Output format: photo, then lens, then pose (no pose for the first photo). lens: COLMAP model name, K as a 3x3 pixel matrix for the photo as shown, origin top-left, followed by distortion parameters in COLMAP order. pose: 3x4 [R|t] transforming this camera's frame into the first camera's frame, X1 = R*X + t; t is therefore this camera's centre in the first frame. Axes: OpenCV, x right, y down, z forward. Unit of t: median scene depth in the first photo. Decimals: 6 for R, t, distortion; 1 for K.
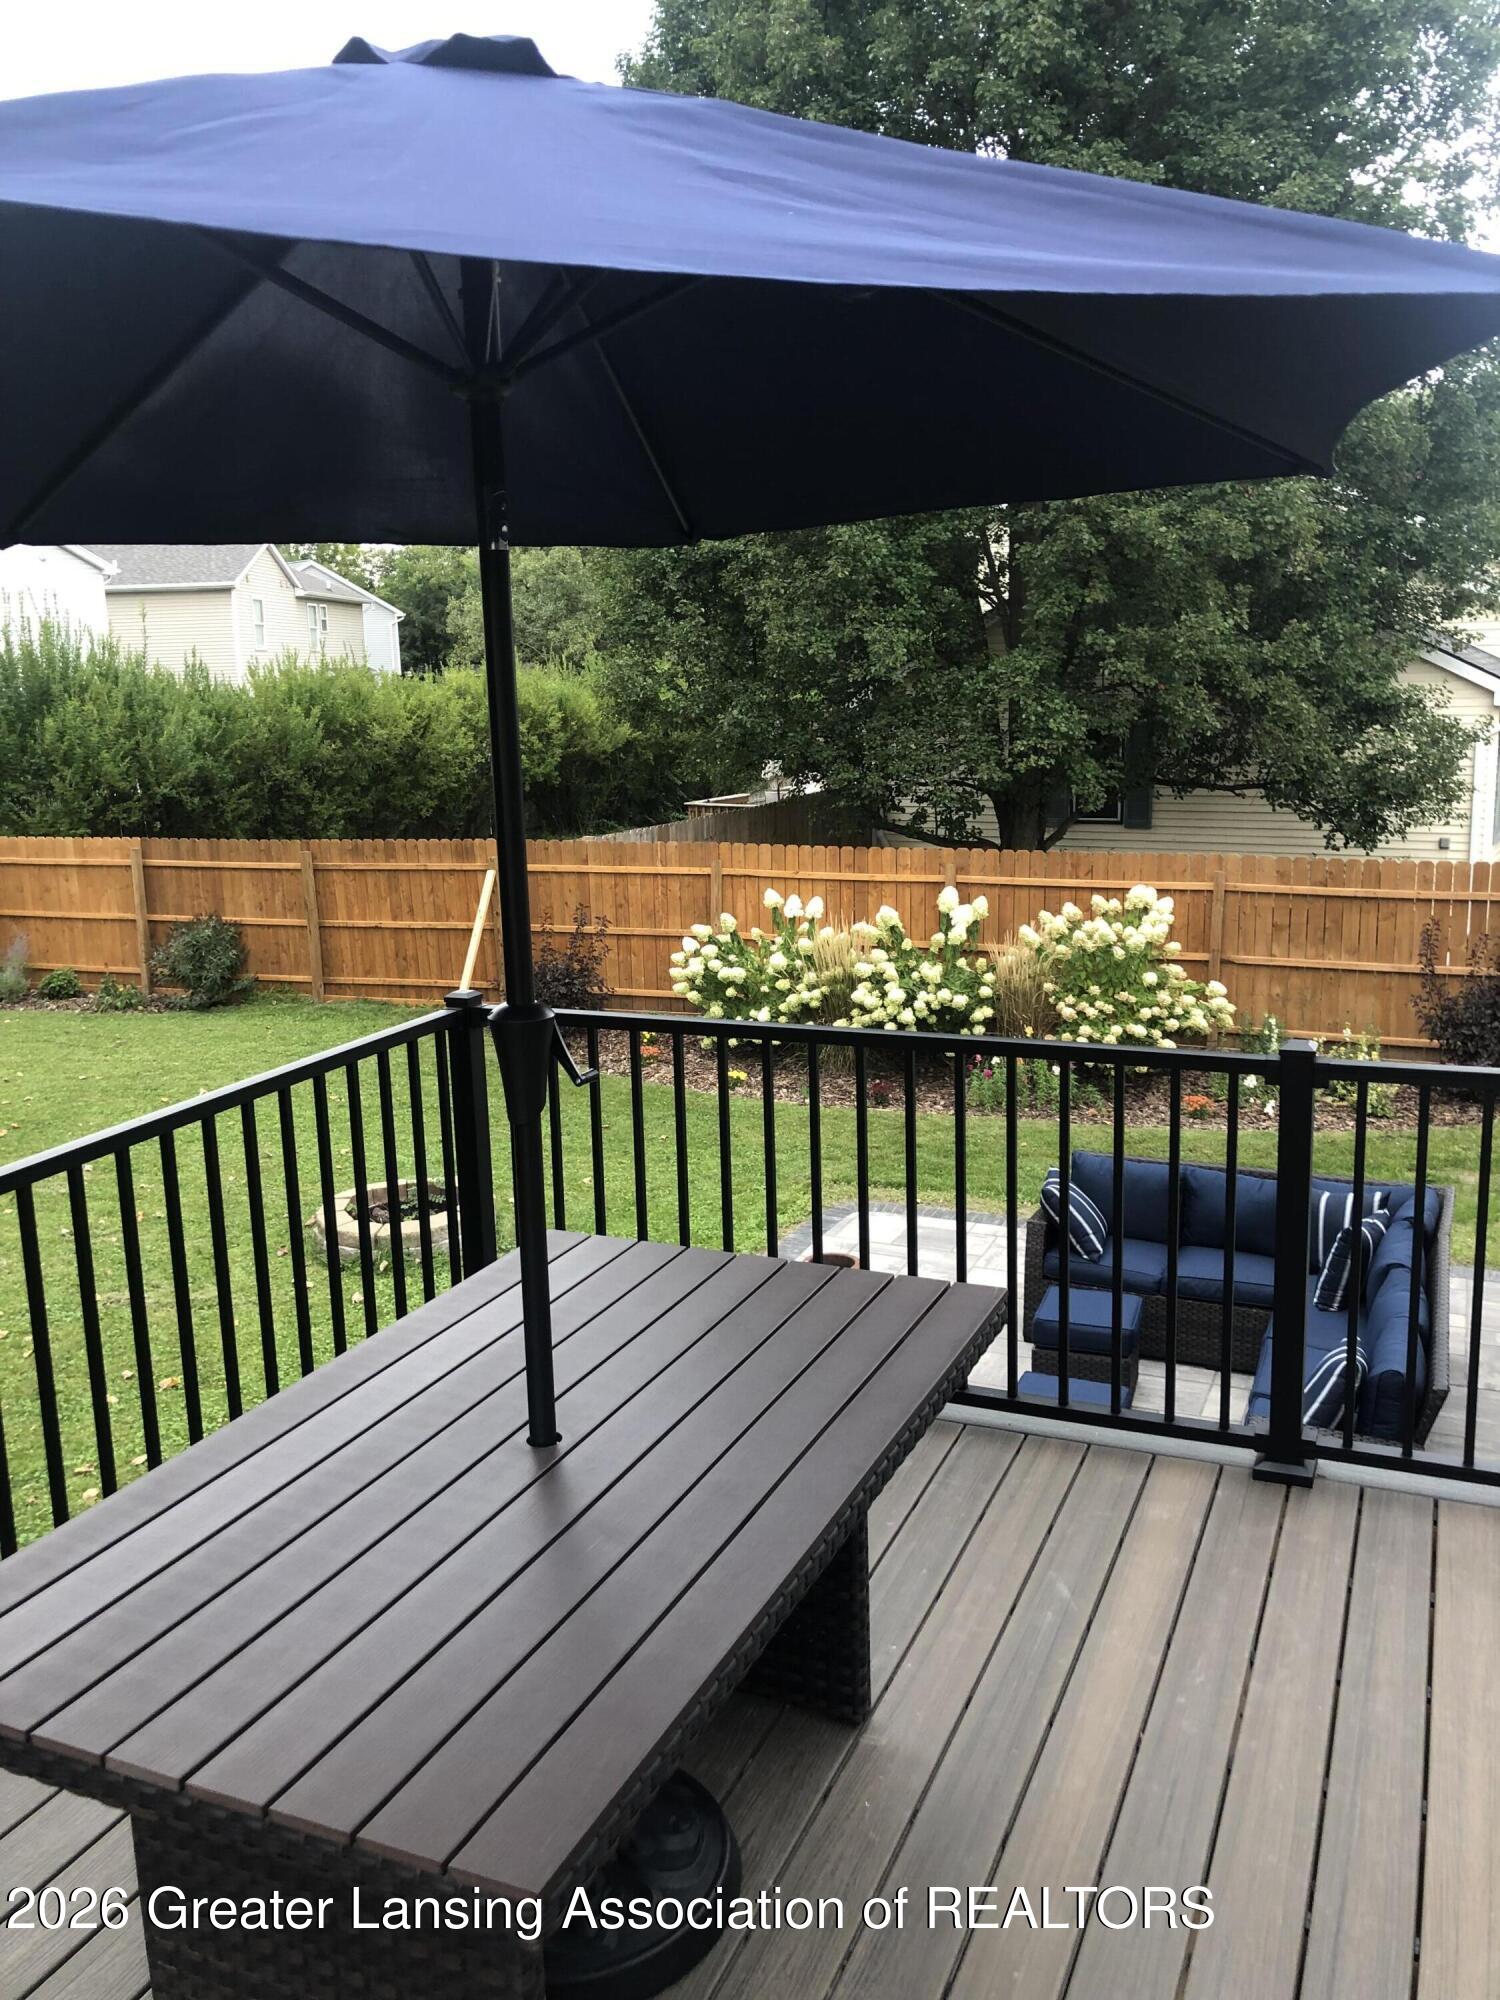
lens RADIAL K [[1623.0, 0, 750.0], [0, 1623.0, 1000.0], [0, 0, 1]] dist [0.161146, -0.577847]
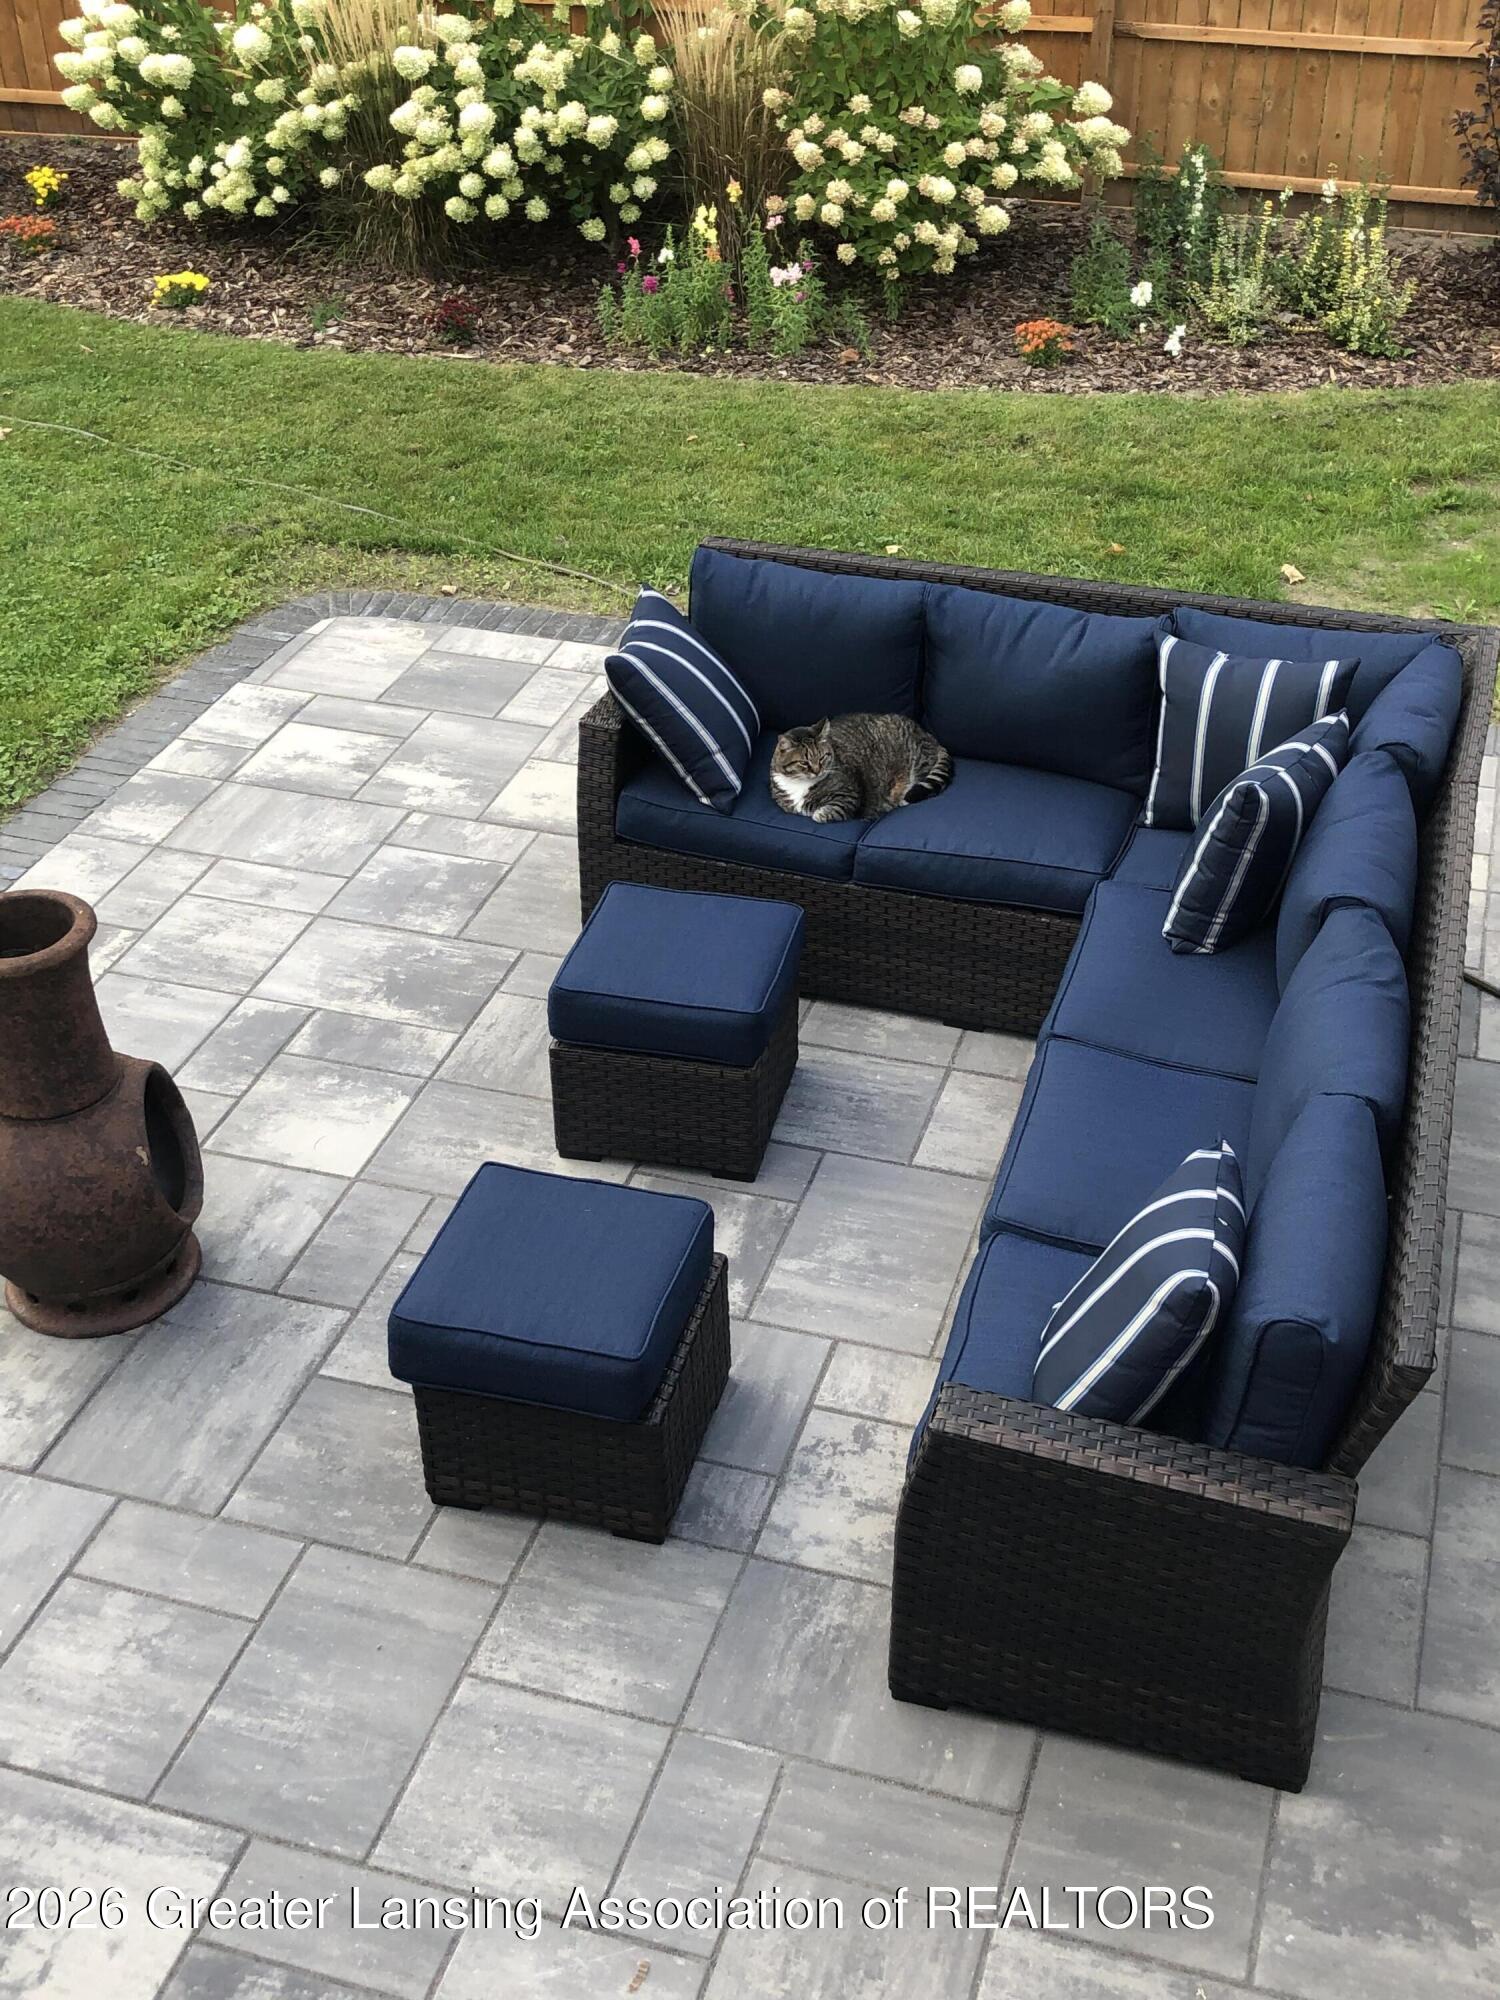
lens RADIAL K [[2256.3, 0, 751.5], [0, 2256.3, 972.9], [0, 0, 1]] dist [0.025684, -0.054092]
pose [[0.994768, -0.045556, 0.091439, 0.088875], [0.007479, 0.925139, 0.379554, -0.020599], [-0.101884, -0.376884, 0.920640, 0.223827]]
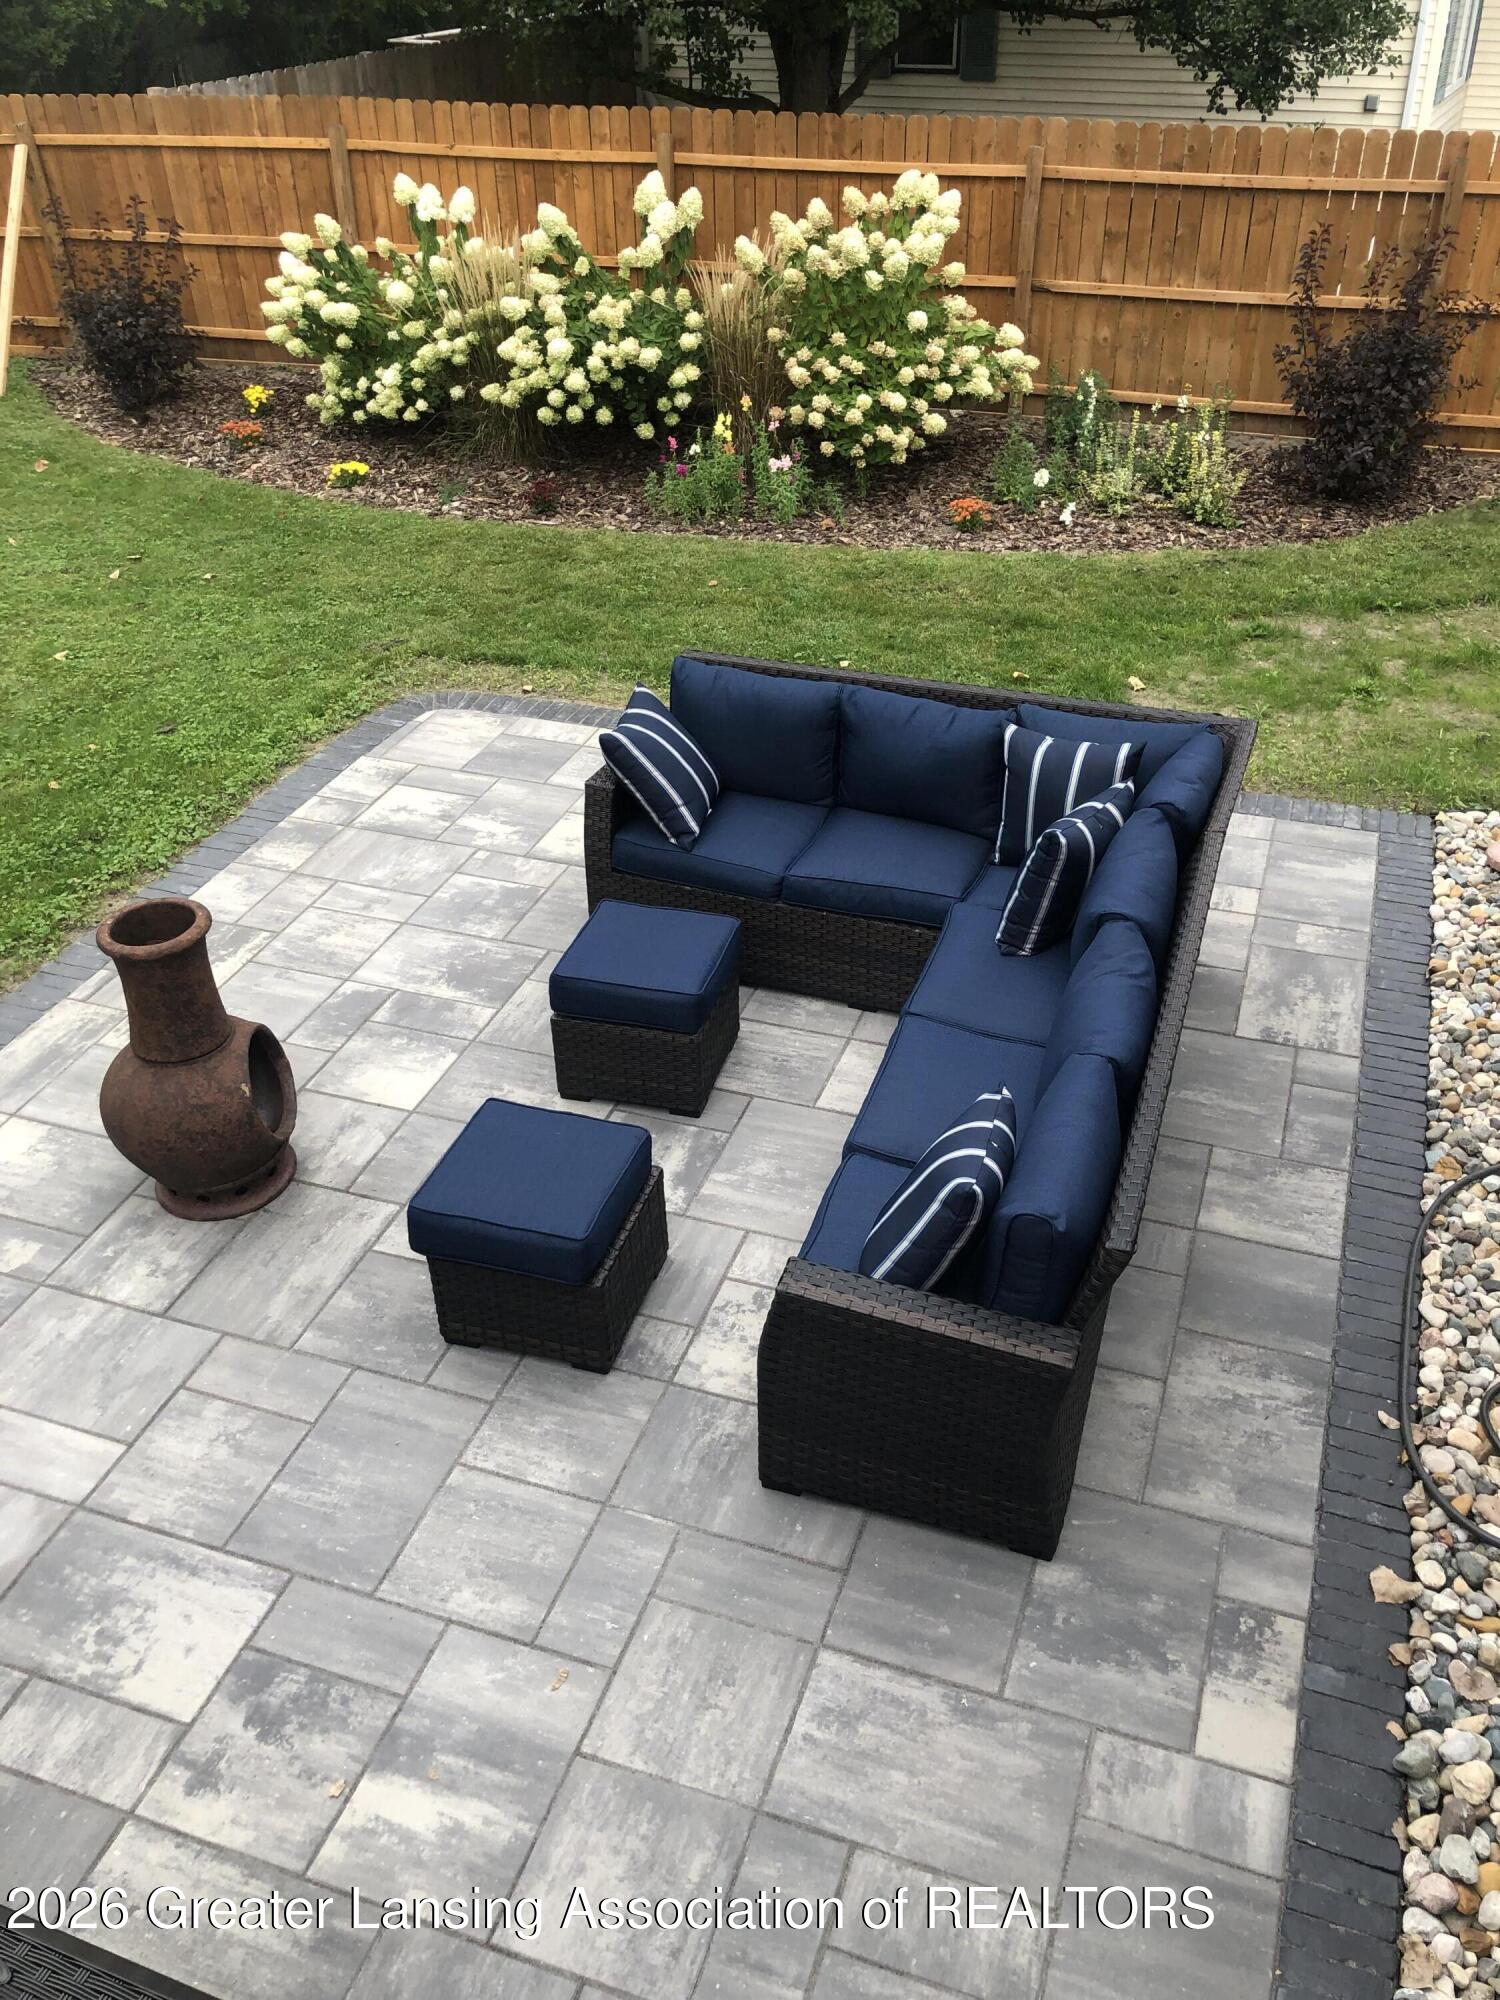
lens RADIAL K [[1644.7, 0, 761.2], [0, 1644.7, 1002.5], [0, 0, 1]] dist [0.007358, -0.006118]
pose [[0.997460, -0.033839, 0.062678, 0.110222], [0.006669, 0.920450, 0.390804, -0.017803], [-0.070917, -0.389393, 0.918337, 0.220109]]
